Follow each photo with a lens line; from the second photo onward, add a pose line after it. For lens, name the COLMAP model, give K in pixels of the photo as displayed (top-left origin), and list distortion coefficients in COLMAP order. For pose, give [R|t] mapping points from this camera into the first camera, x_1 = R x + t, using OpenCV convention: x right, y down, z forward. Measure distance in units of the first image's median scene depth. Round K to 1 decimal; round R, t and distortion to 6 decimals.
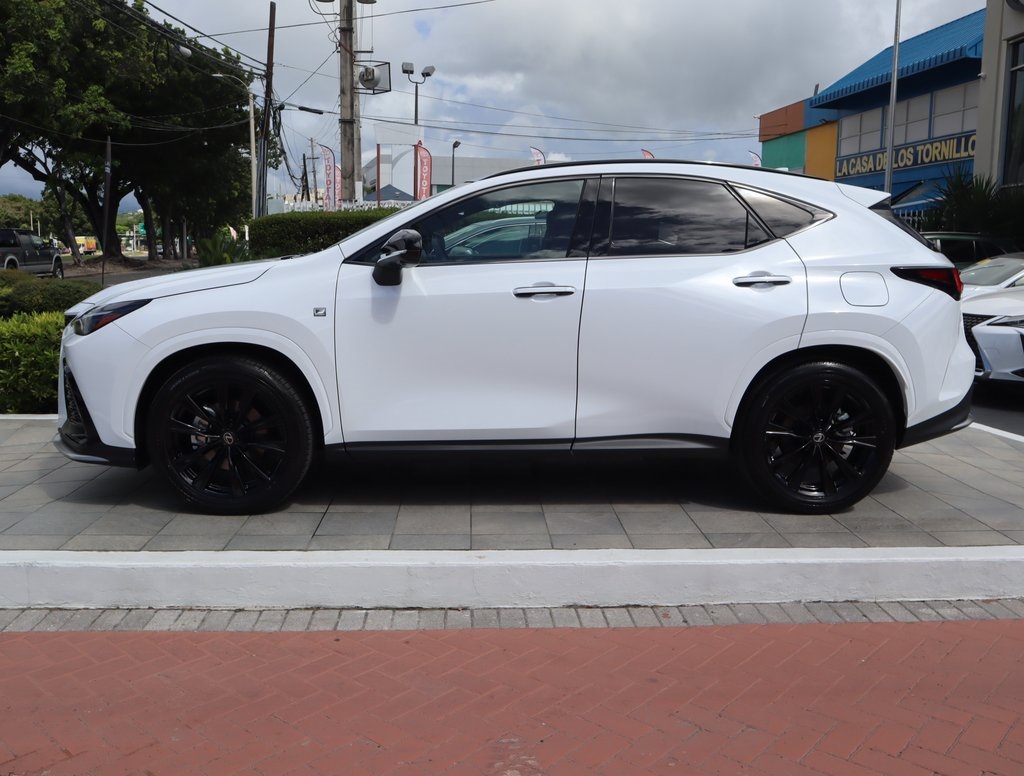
lens RADIAL K [[928.8, 0, 510.0], [0, 928.8, 386.8], [0, 0, 1]] dist [-0.070354, 0.050169]
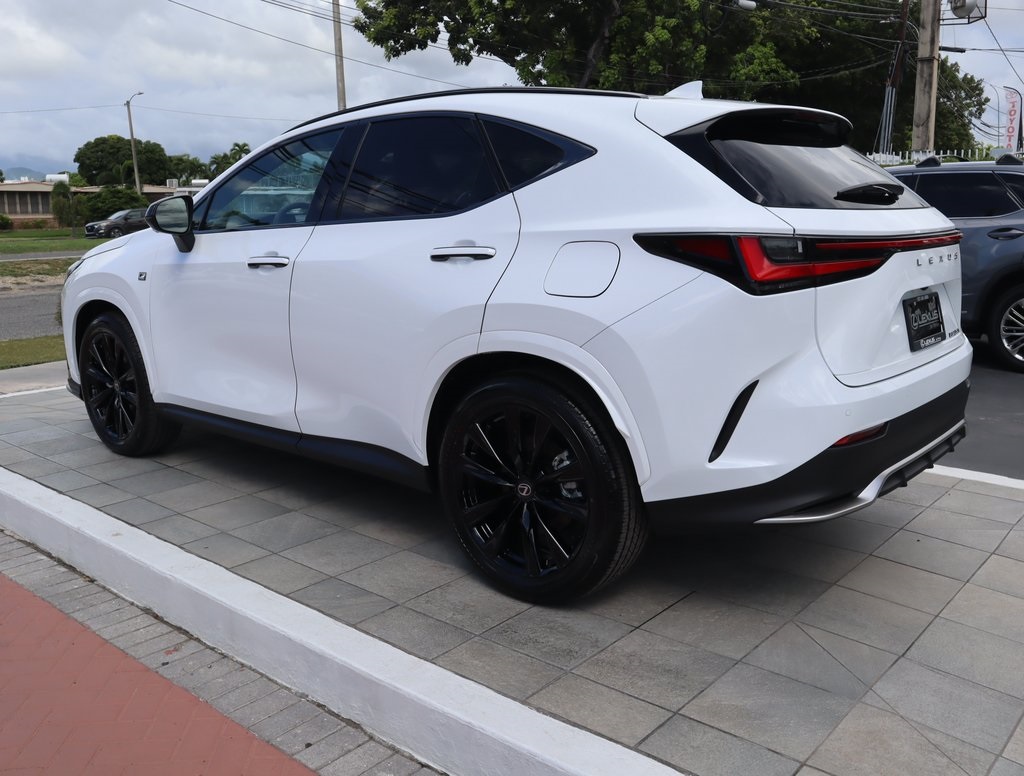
lens RADIAL K [[928.8, 0, 517.1], [0, 928.8, 390.2], [0, 0, 1]] dist [-0.070354, 0.050169]
pose [[0.725351, 0.122709, -0.677354, 0.792970], [-0.089505, 0.992443, 0.083943, -0.074607], [0.682536, -0.000261, 0.730852, 0.508690]]
